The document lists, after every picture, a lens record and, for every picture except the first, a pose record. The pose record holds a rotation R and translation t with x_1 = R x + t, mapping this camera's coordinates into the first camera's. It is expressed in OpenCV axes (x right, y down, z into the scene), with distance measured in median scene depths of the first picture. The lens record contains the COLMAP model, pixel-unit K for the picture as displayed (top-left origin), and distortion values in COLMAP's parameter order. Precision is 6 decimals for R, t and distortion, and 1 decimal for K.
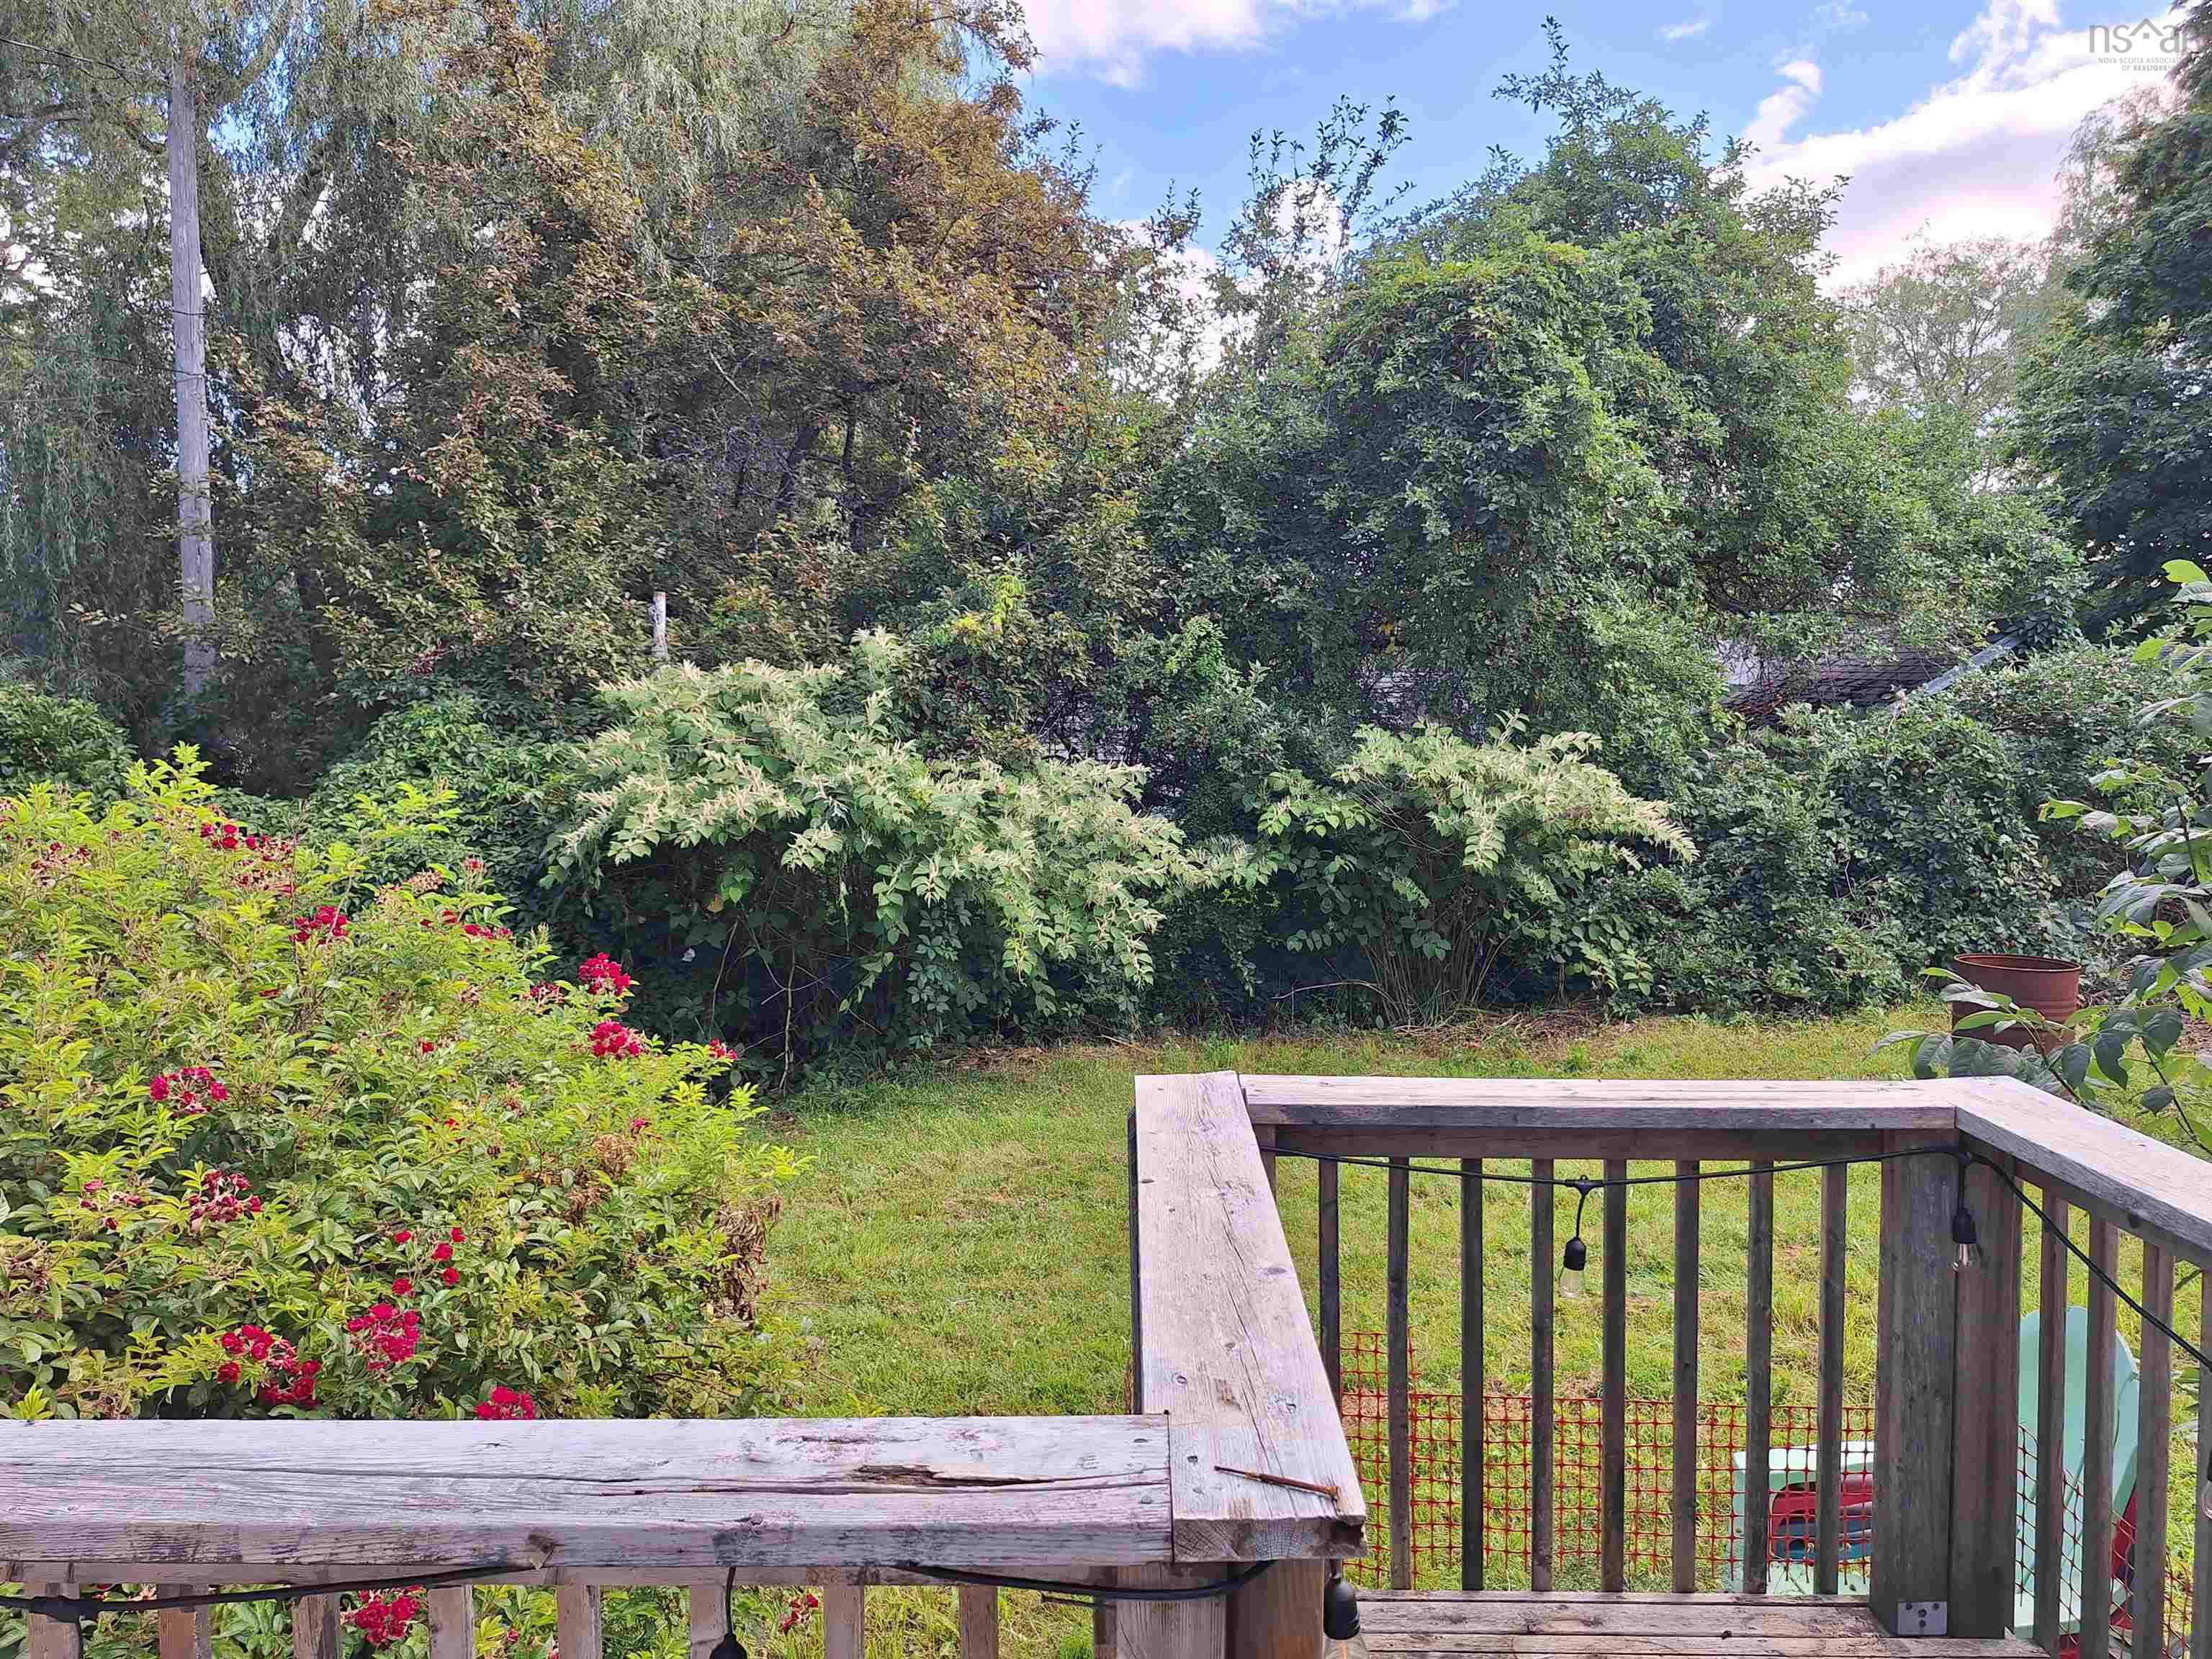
lens RADIAL K [[1542.2, 0, 1116.8], [0, 1542.2, 858.1], [0, 0, 1]] dist [0.087927, -0.105467]
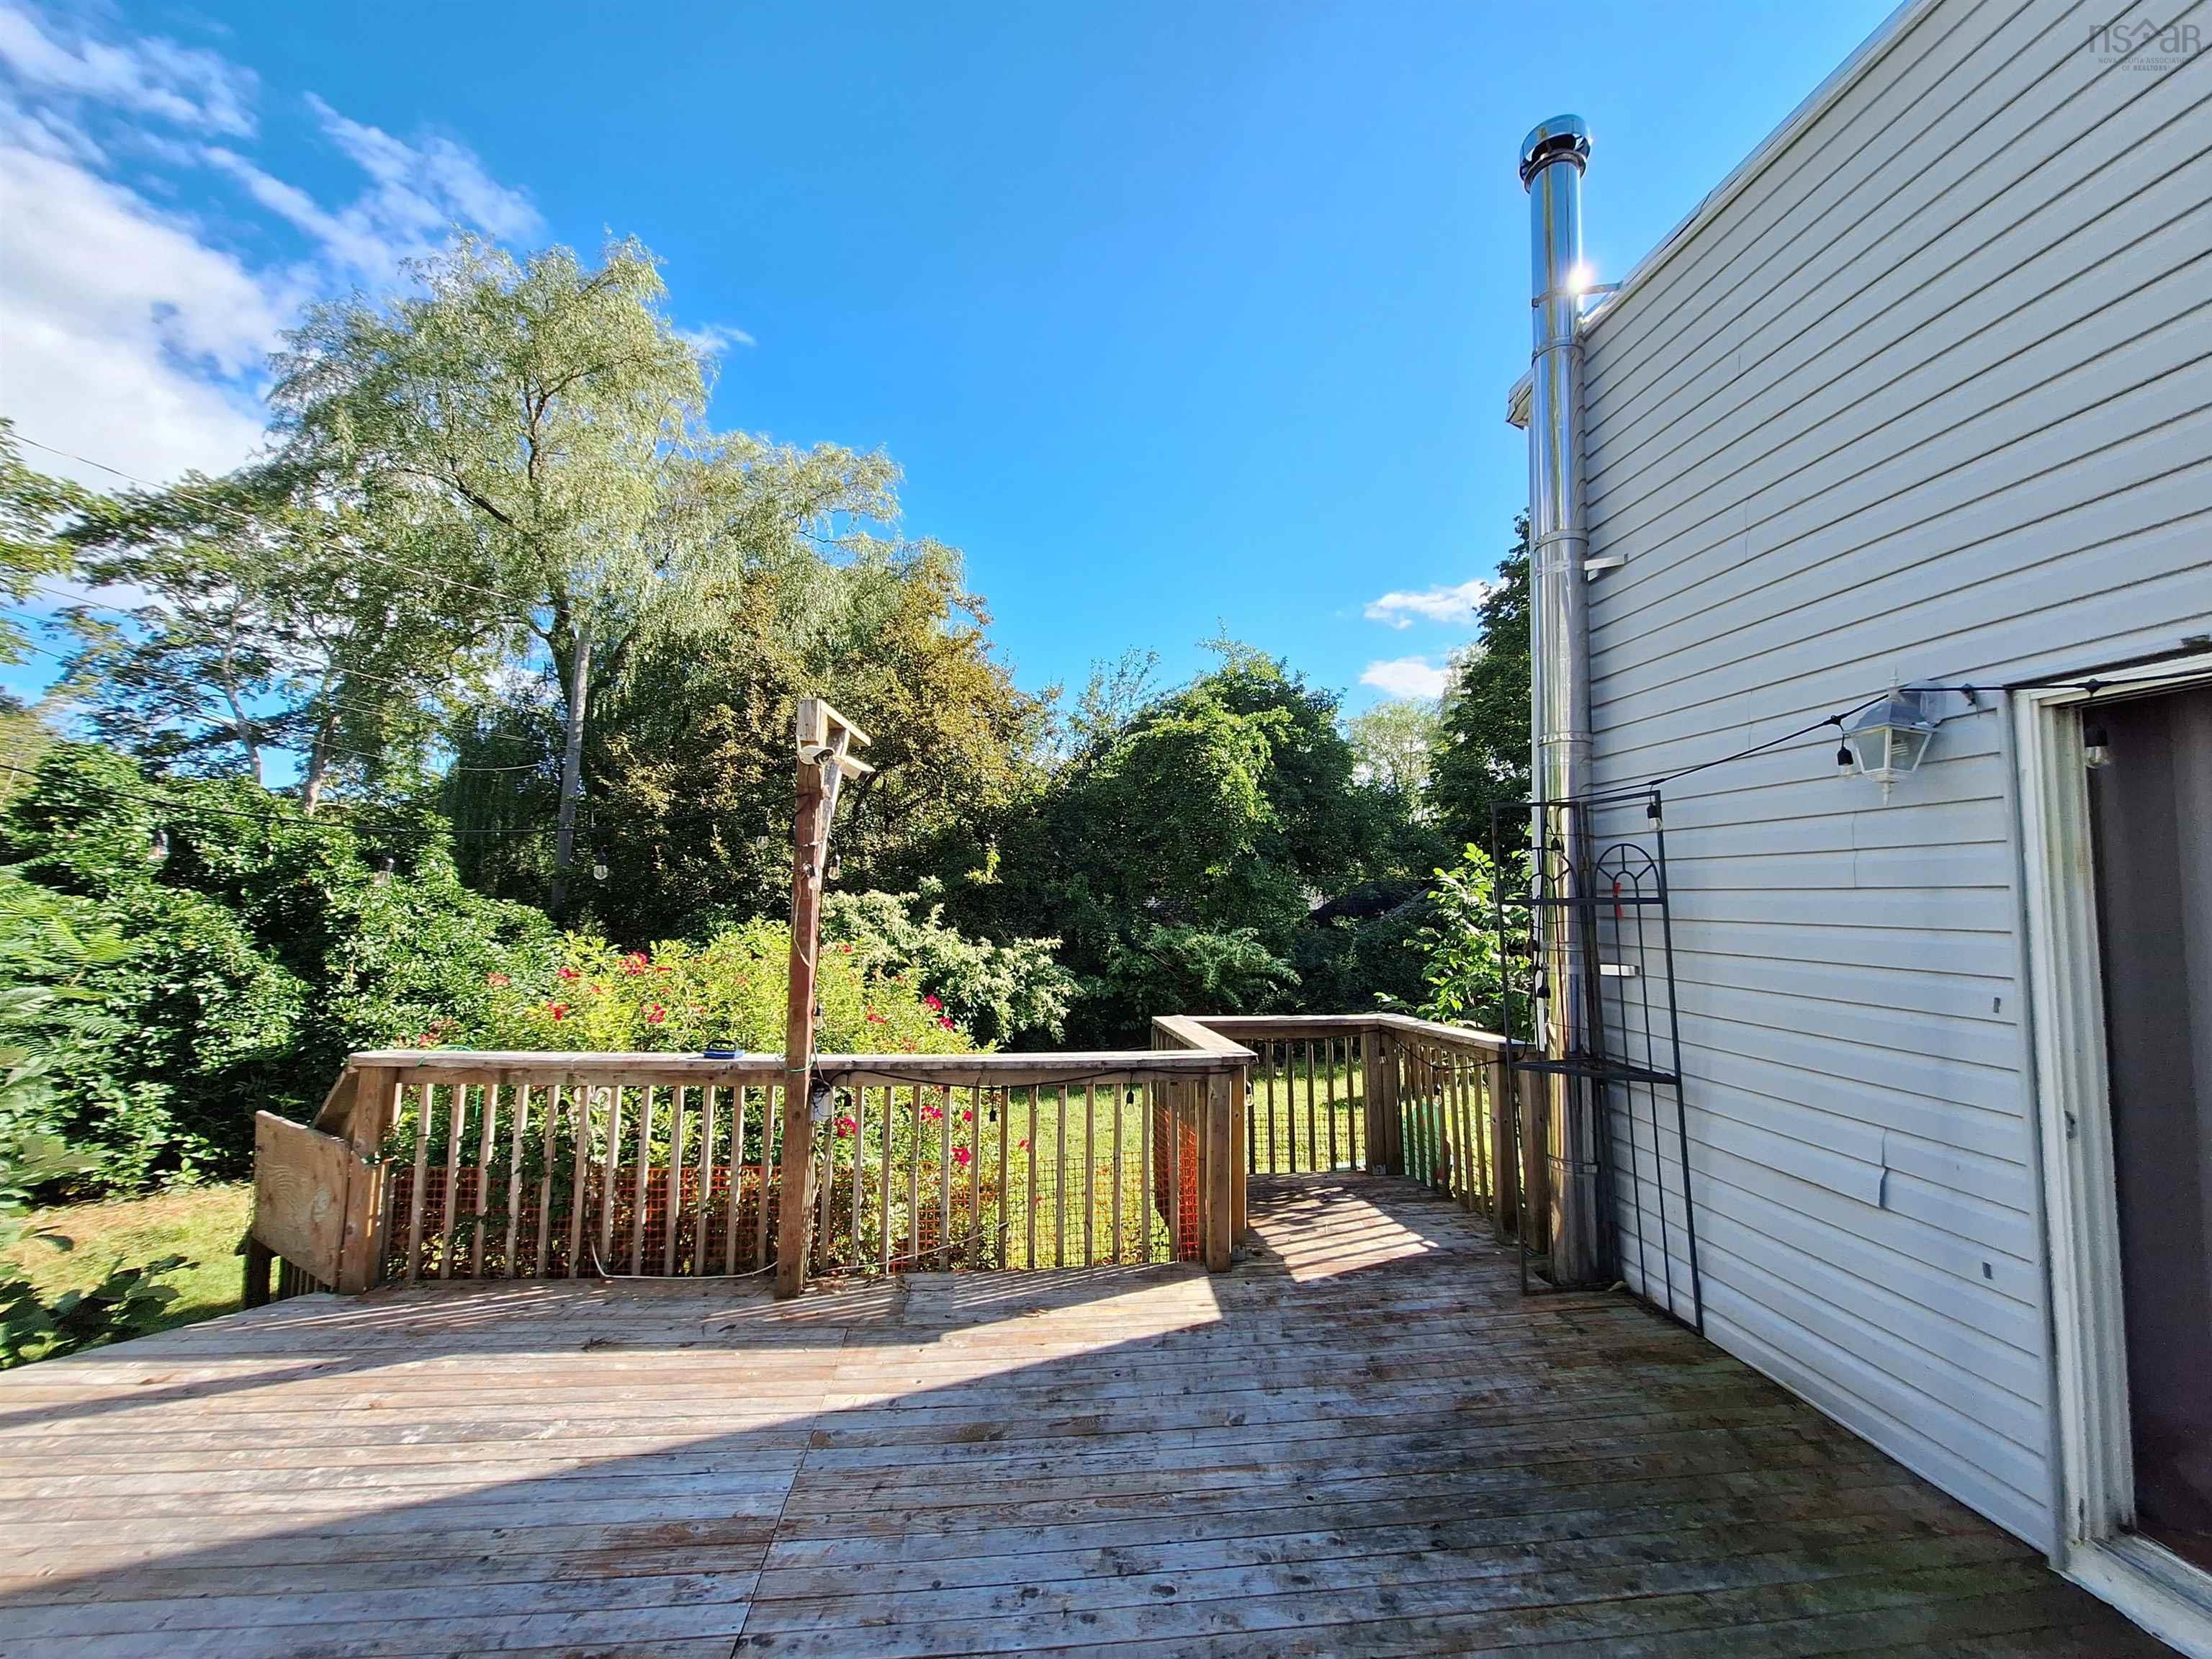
lens RADIAL K [[895.7, 0, 1096.5], [0, 895.7, 829.2], [0, 0, 1]] dist [0.000838, 0.000252]
pose [[0.989933, 0.022278, 0.139771, -0.104587], [0.005515, 0.980712, -0.195380, 0.031757], [-0.141428, 0.194184, 0.970717, -0.250932]]
